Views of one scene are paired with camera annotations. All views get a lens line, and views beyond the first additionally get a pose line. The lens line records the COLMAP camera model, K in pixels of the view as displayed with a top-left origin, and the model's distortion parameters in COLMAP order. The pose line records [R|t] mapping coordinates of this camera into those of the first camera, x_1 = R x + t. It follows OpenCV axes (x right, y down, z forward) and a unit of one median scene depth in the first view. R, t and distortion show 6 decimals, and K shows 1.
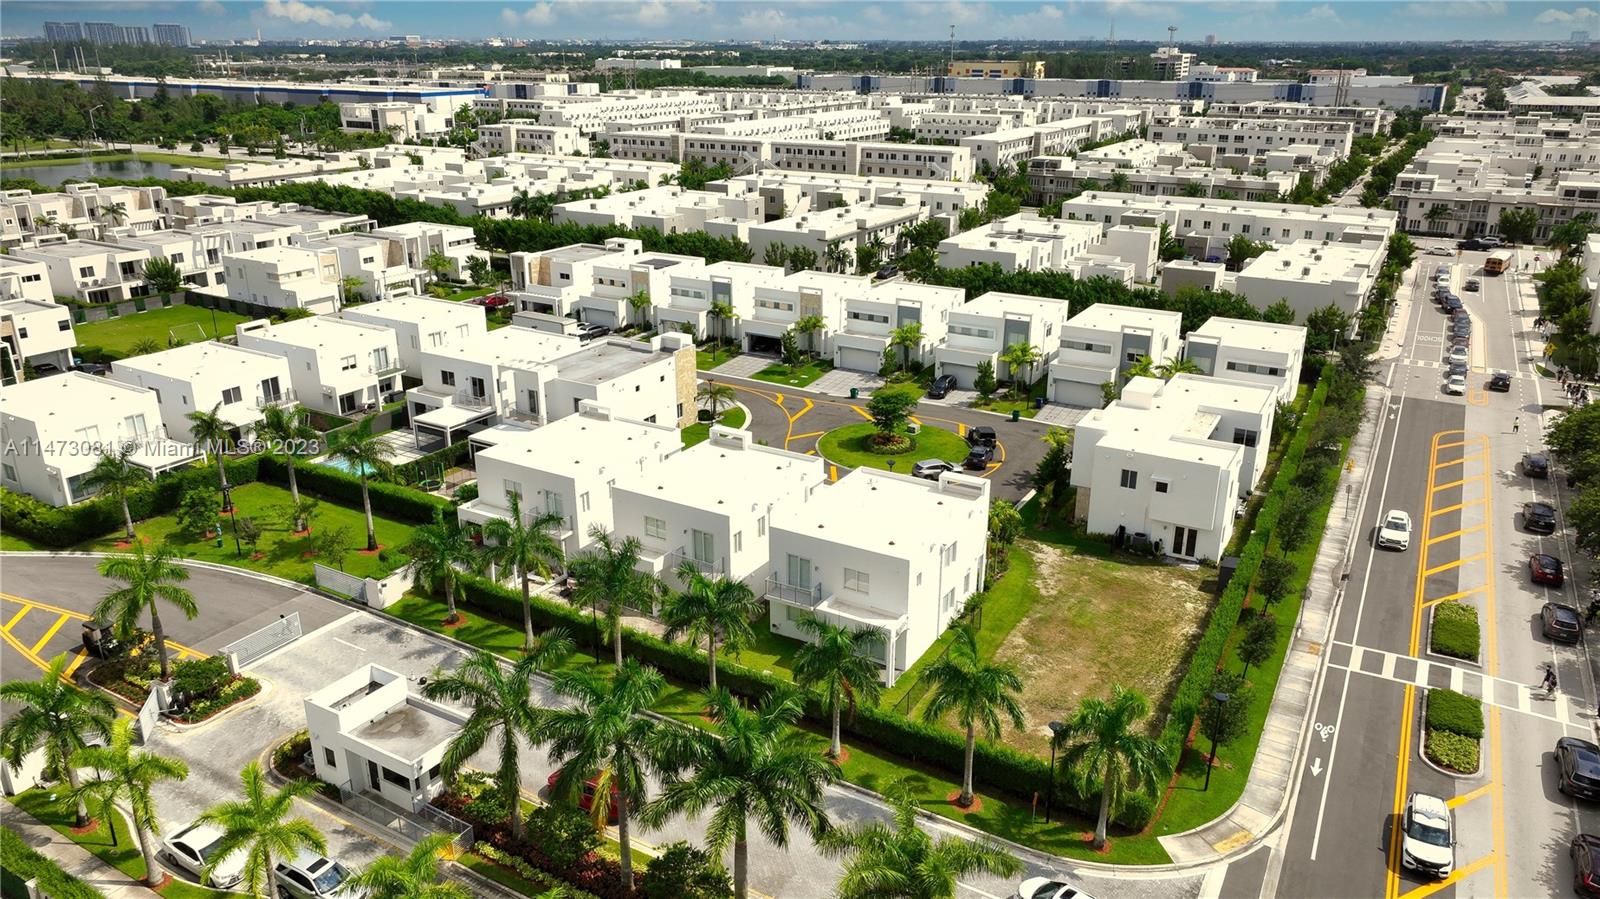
lens RADIAL K [[1107.4, 0, 800.1], [0, 1107.4, 451.9], [0, 0, 1]] dist [0.000799, 0.015466]
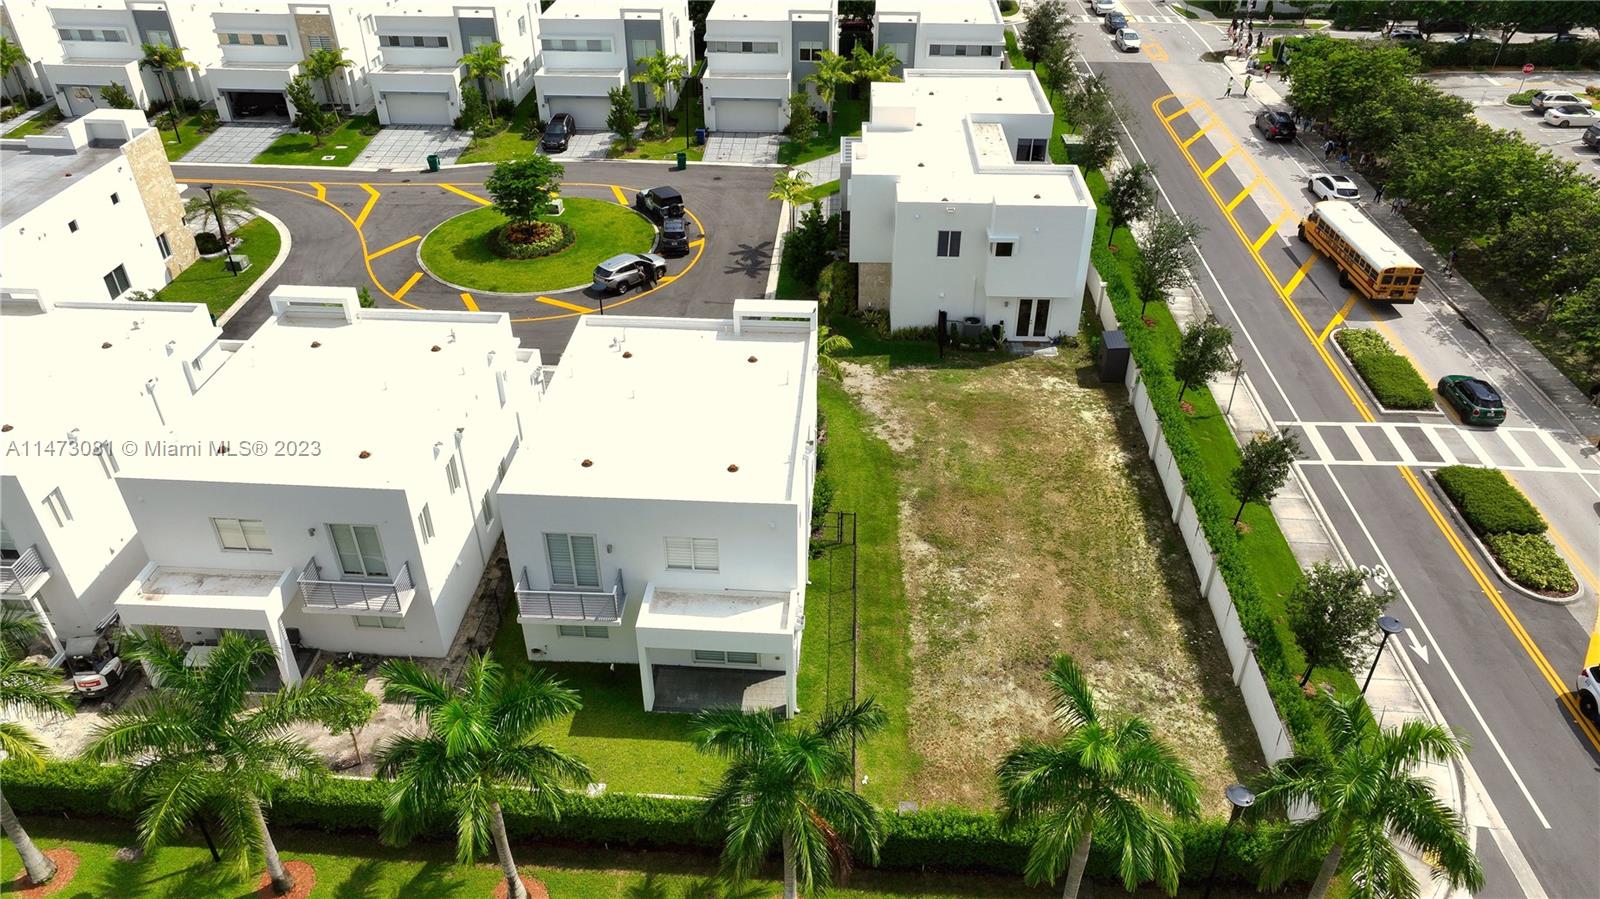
lens RADIAL K [[1107.4, 0, 792.1], [0, 1107.4, 447.8], [0, 0, 1]] dist [0.000799, 0.015466]
pose [[0.891233, -0.259827, 0.371744, -0.055935], [0.159326, 0.946759, 0.279753, -0.046078], [-0.424639, -0.190097, 0.885181, 0.301857]]
